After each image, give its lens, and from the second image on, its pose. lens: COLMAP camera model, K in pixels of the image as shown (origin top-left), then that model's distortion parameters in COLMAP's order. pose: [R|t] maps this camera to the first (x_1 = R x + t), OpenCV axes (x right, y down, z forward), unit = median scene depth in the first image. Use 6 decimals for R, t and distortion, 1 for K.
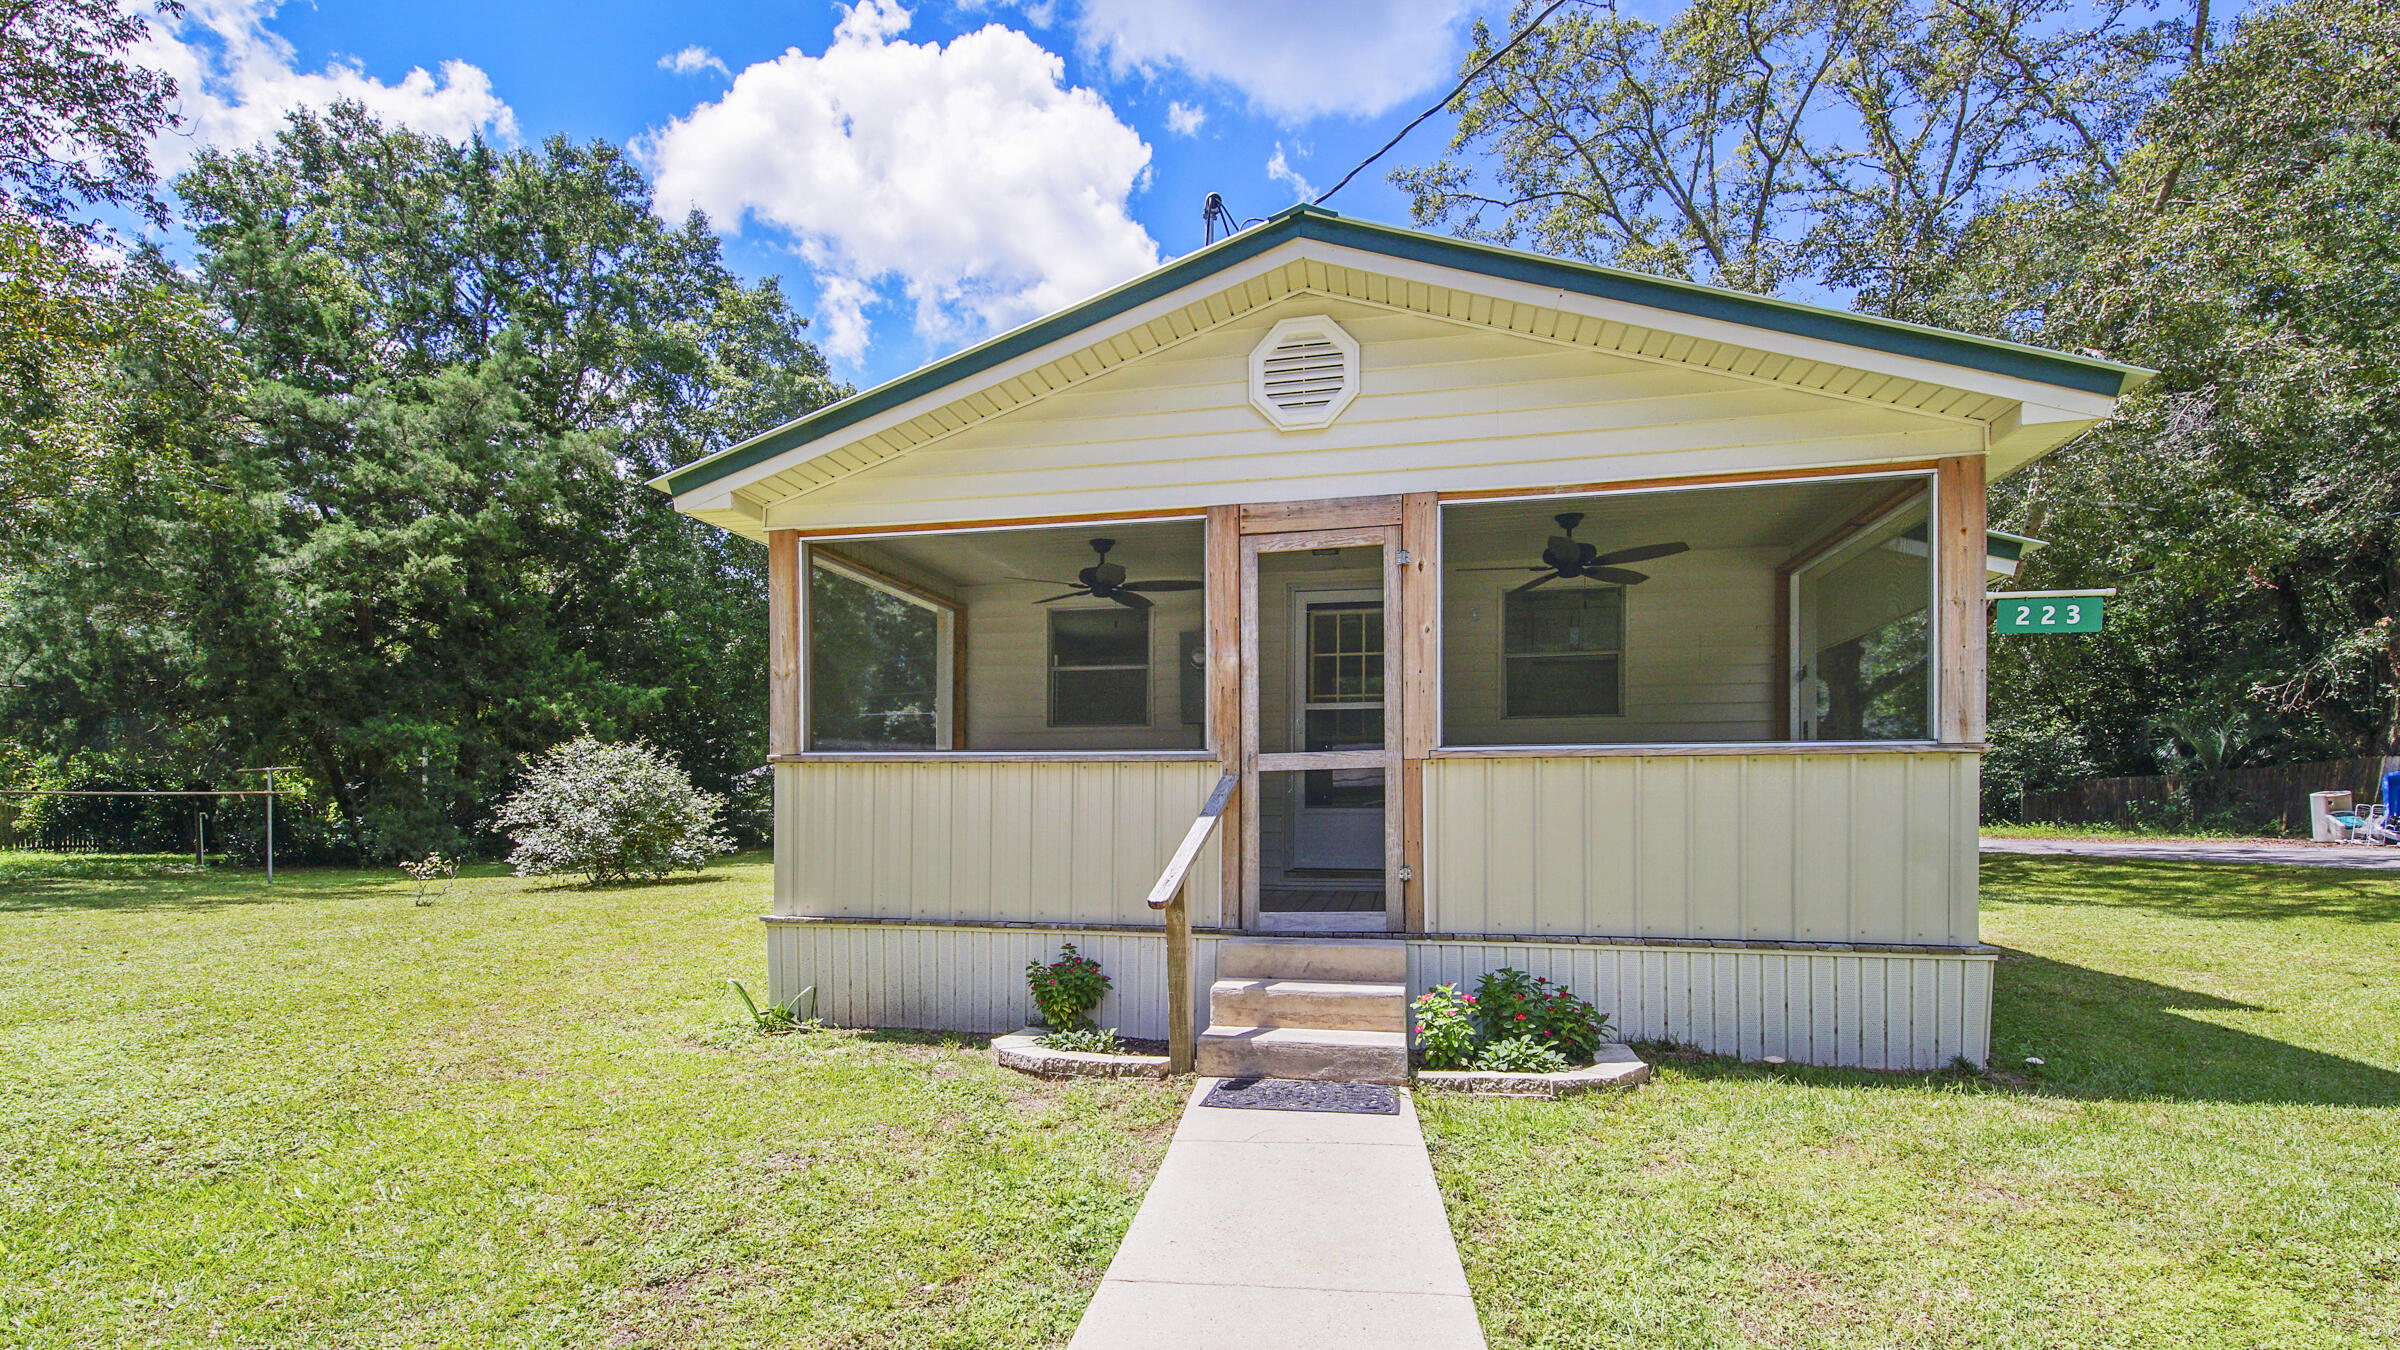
lens RADIAL K [[1085.9, 0, 1184.1], [0, 1085.9, 778.2], [0, 0, 1]] dist [0.035127, -0.019707]
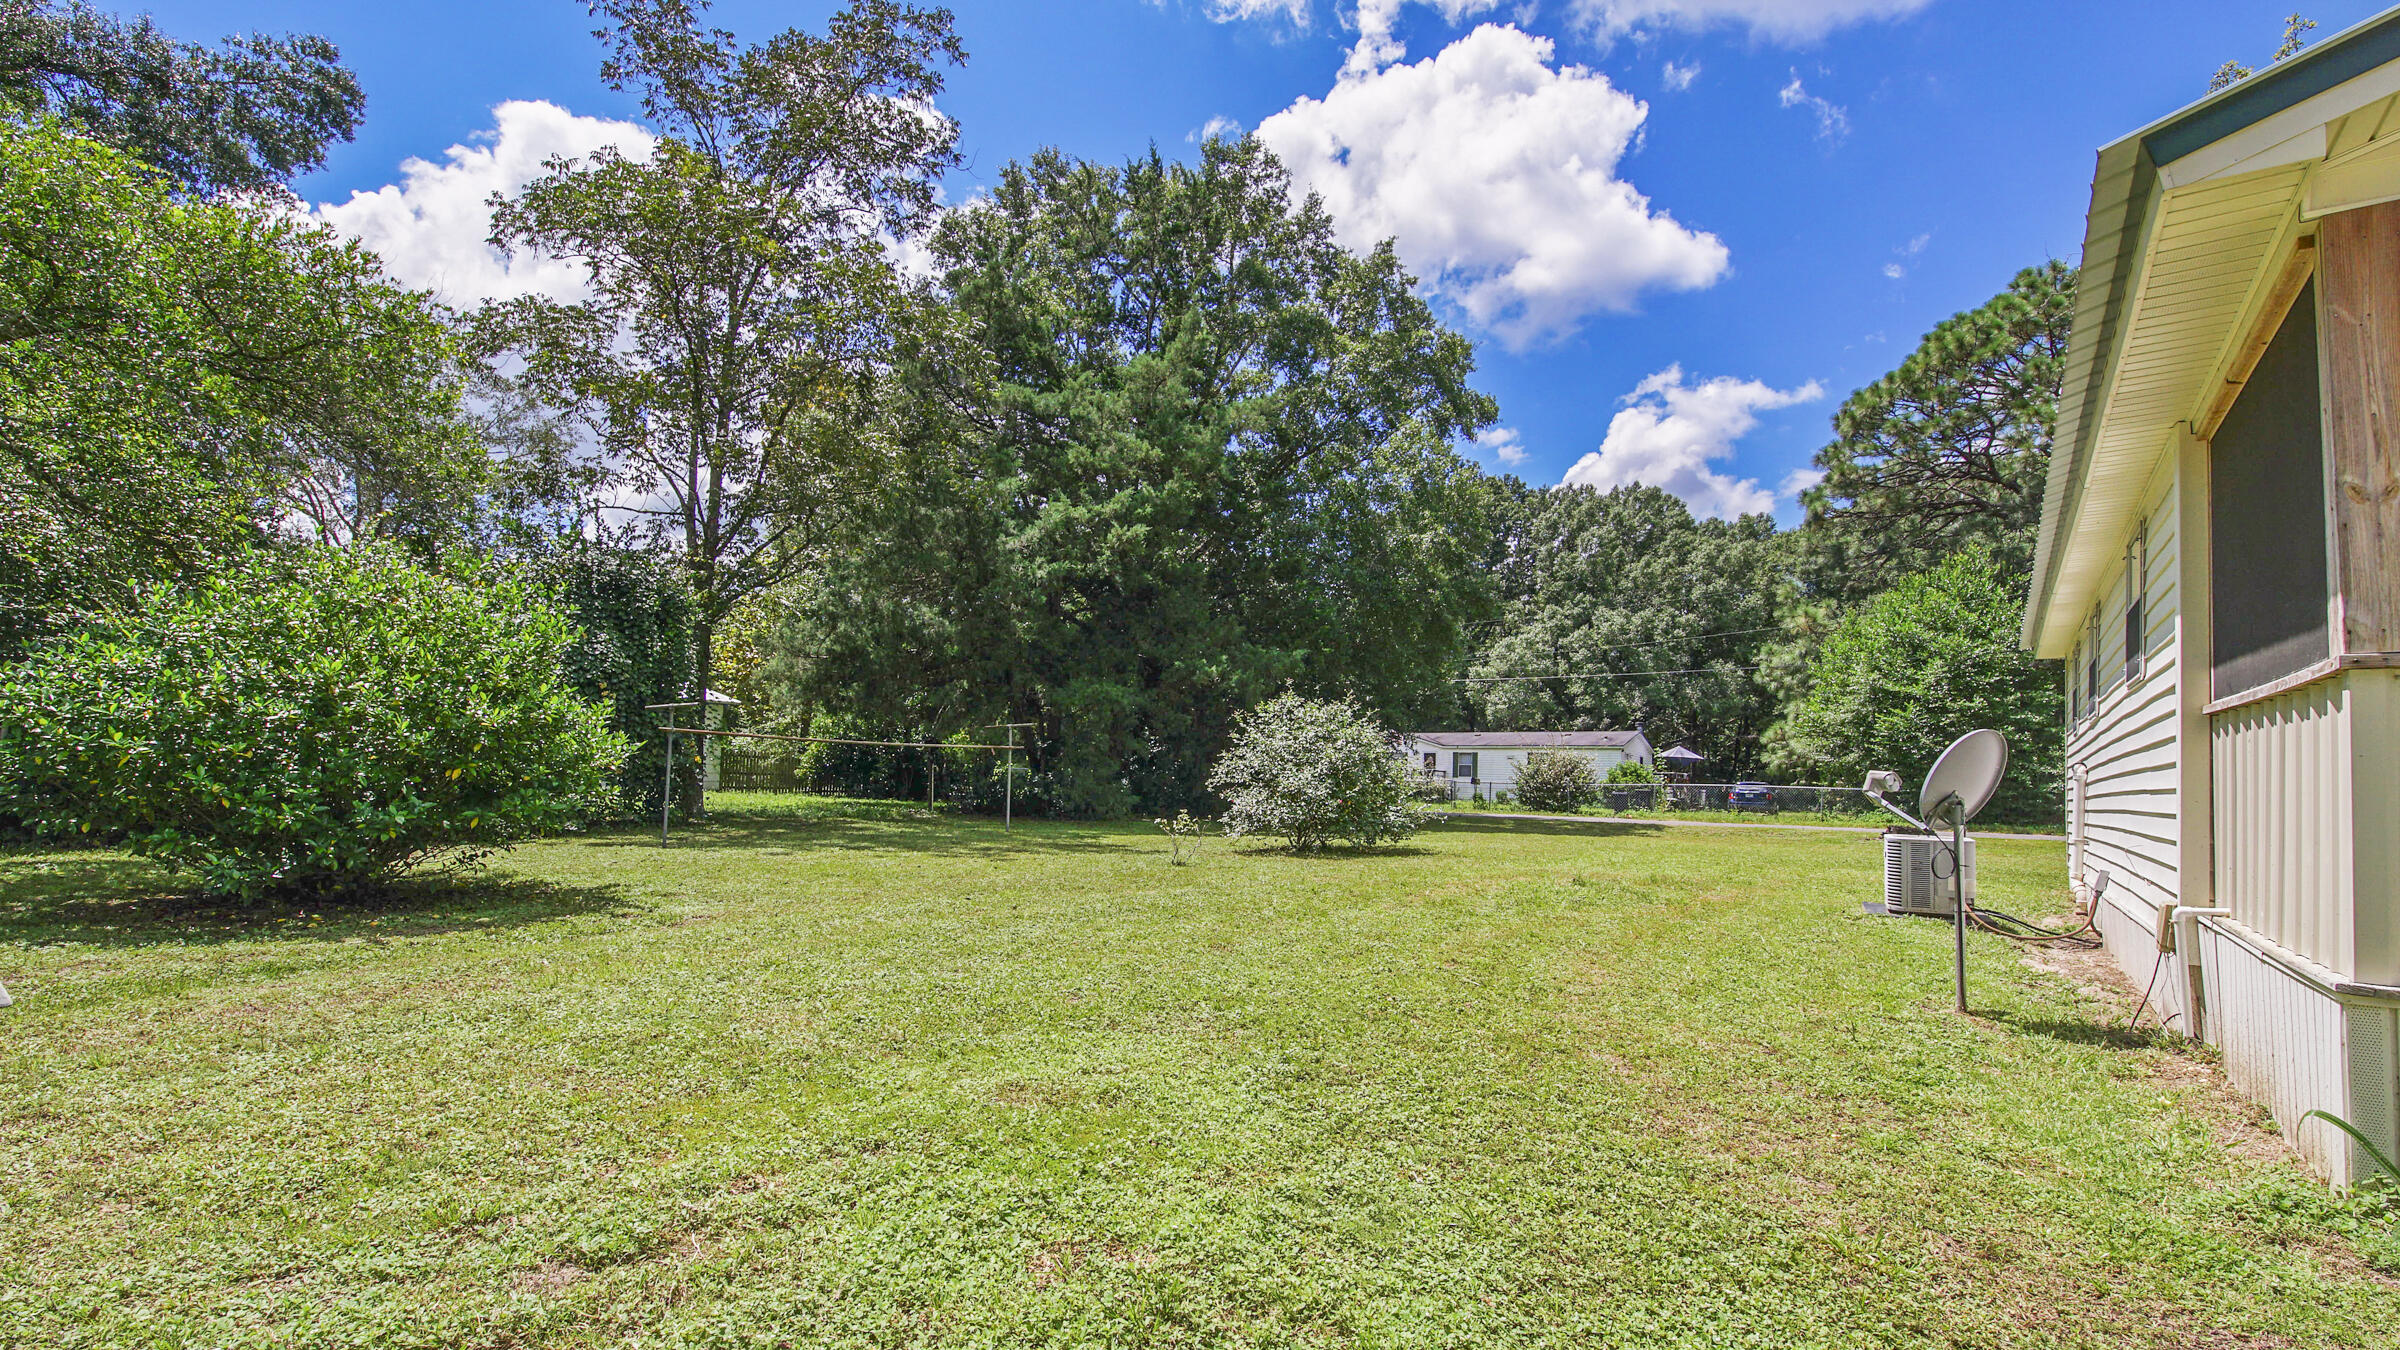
lens RADIAL K [[1064.6, 0, 1193.6], [0, 1064.6, 679.3], [0, 0, 1]] dist [0.038101, -0.022000]
pose [[0.909632, -0.010887, -0.415273, -0.230586], [-0.017411, 0.997779, -0.064294, 0.010761], [0.415050, 0.065714, 0.907422, 0.119963]]
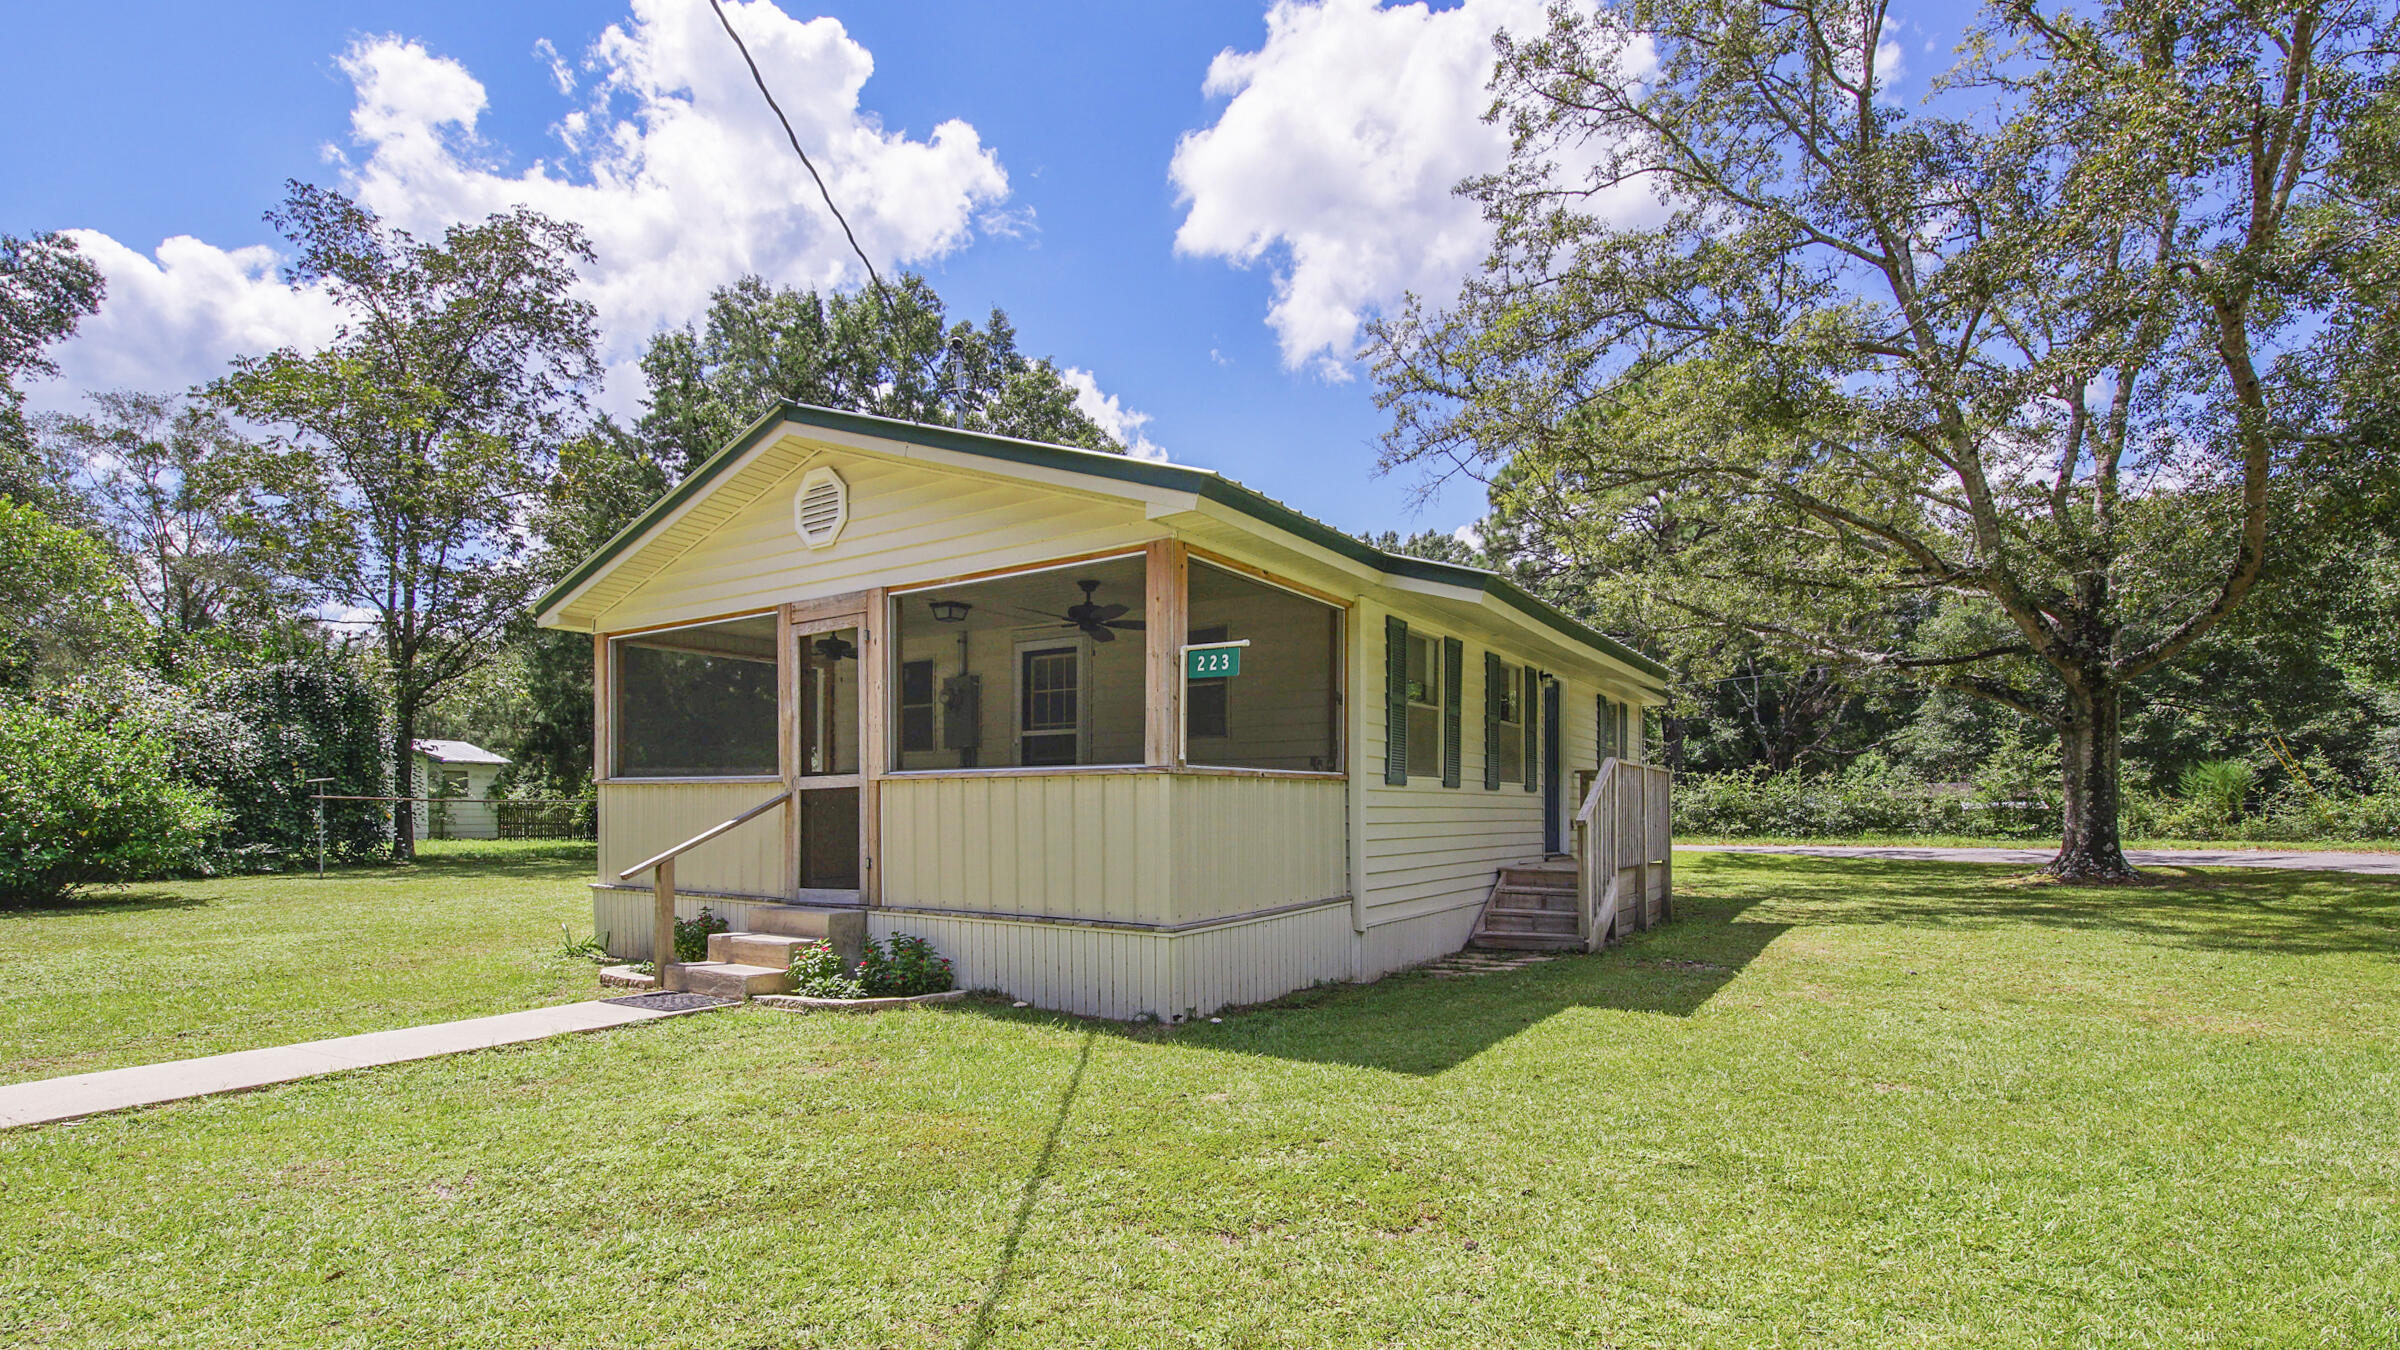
lens RADIAL K [[1085.9, 0, 1184.1], [0, 1085.9, 778.2], [0, 0, 1]] dist [0.035127, -0.019707]
pose [[0.927050, -0.009441, -0.374819, 0.324730], [0.008623, 0.999955, -0.003859, -0.003367], [0.374838, 0.000345, 0.927090, -0.041109]]
